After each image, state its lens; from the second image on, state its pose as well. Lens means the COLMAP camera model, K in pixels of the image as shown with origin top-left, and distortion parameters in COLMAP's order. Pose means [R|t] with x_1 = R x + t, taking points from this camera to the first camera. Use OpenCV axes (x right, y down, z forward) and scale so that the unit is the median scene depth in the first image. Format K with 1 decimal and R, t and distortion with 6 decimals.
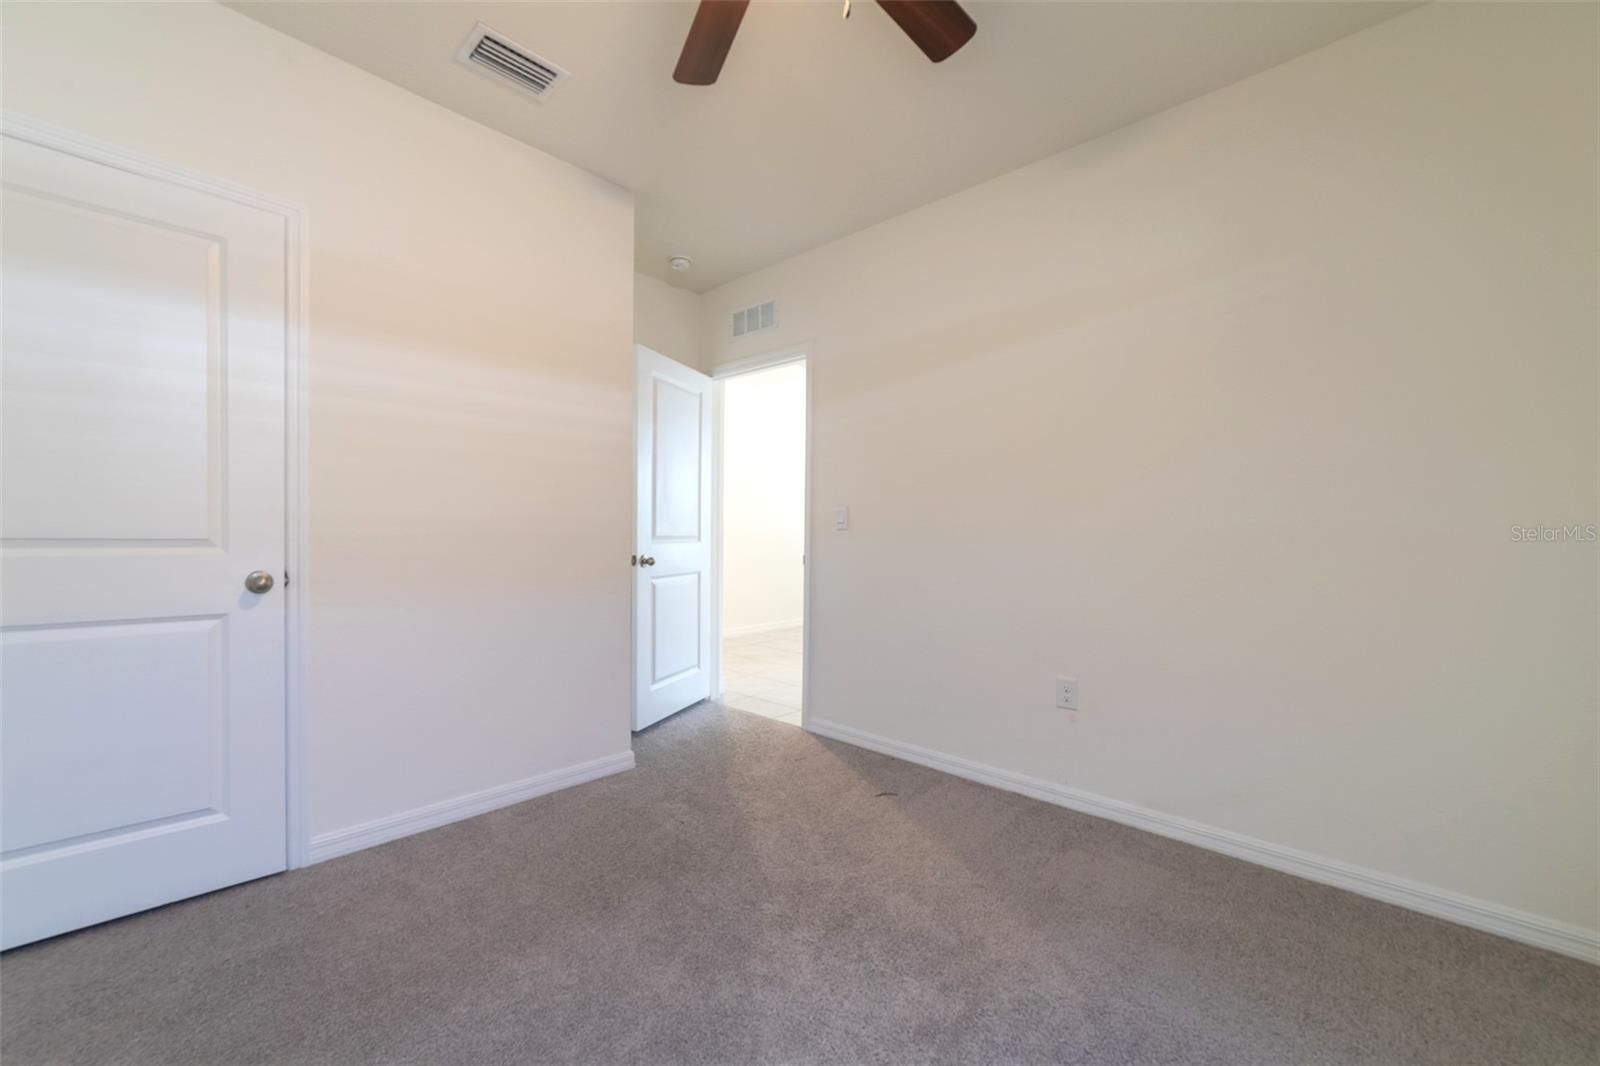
lens RADIAL K [[627.6, 0, 817.7], [0, 627.6, 537.1], [0, 0, 1]] dist [-0.026082, 0.009967]
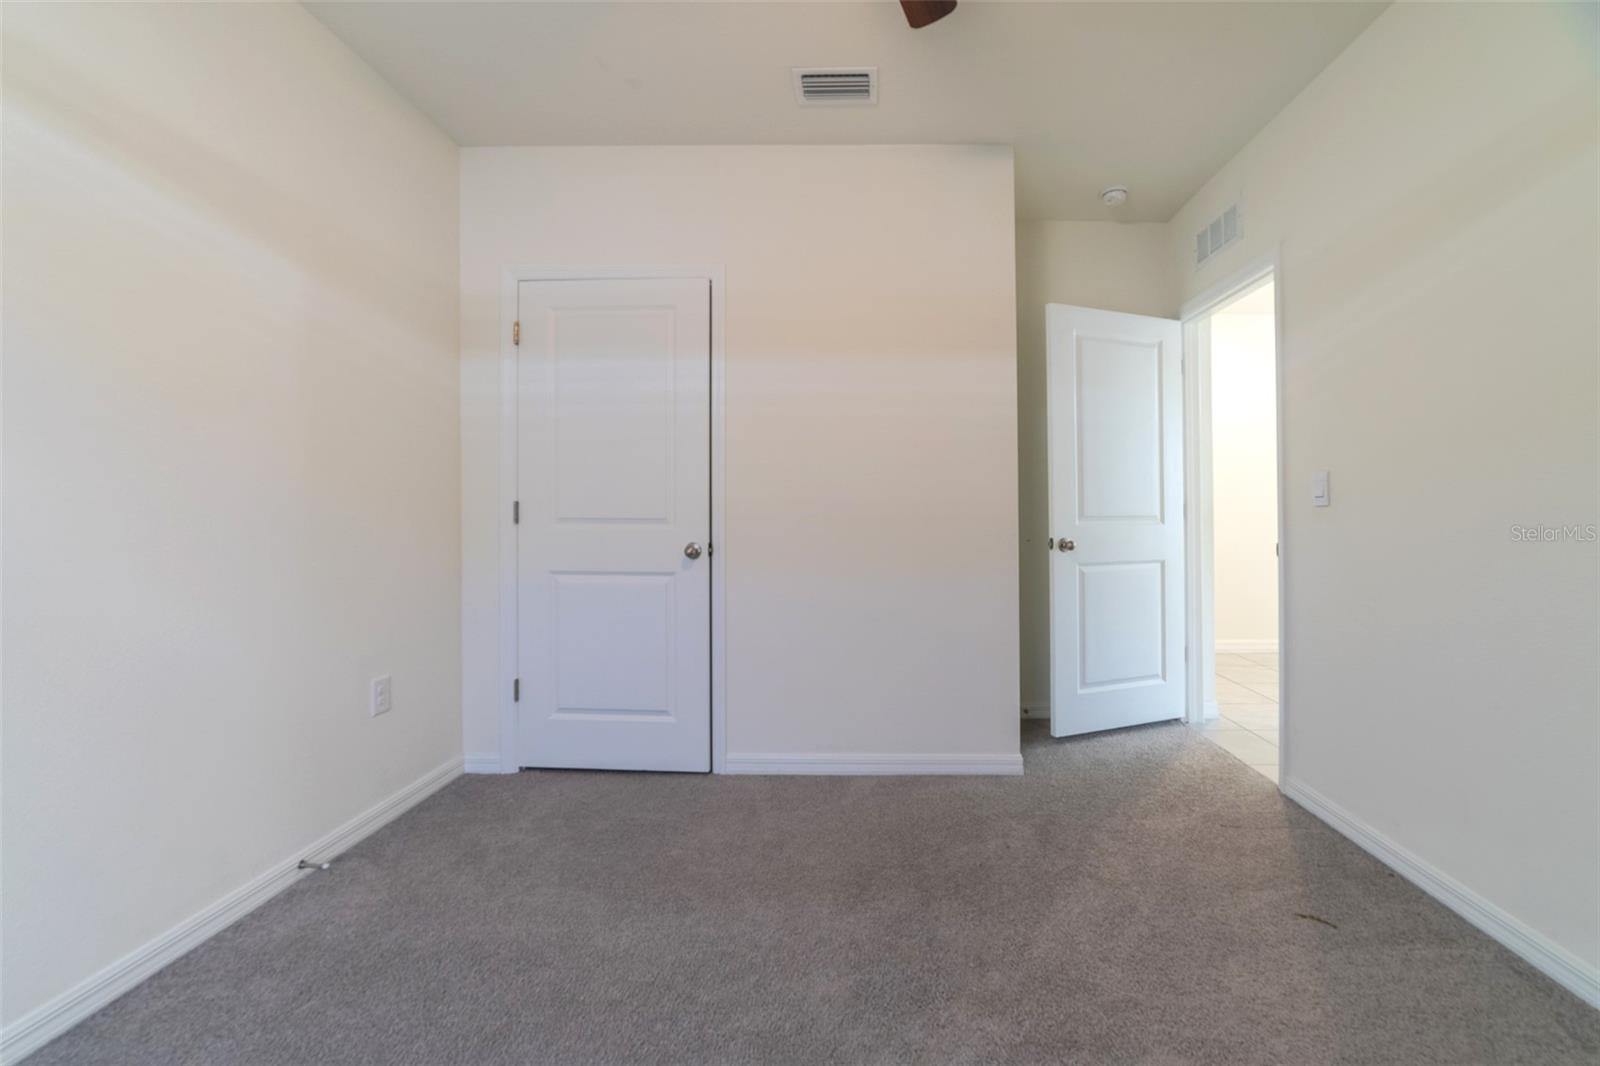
lens RADIAL K [[664.2, 0, 800.3], [0, 664.2, 499.0], [0, 0, 1]] dist [-0.029131, 0.009640]
pose [[0.676400, -0.019682, -0.736272, 0.206649], [-0.001408, 0.999607, -0.028015, 0.000262], [0.736533, 0.019986, 0.676106, 0.123529]]
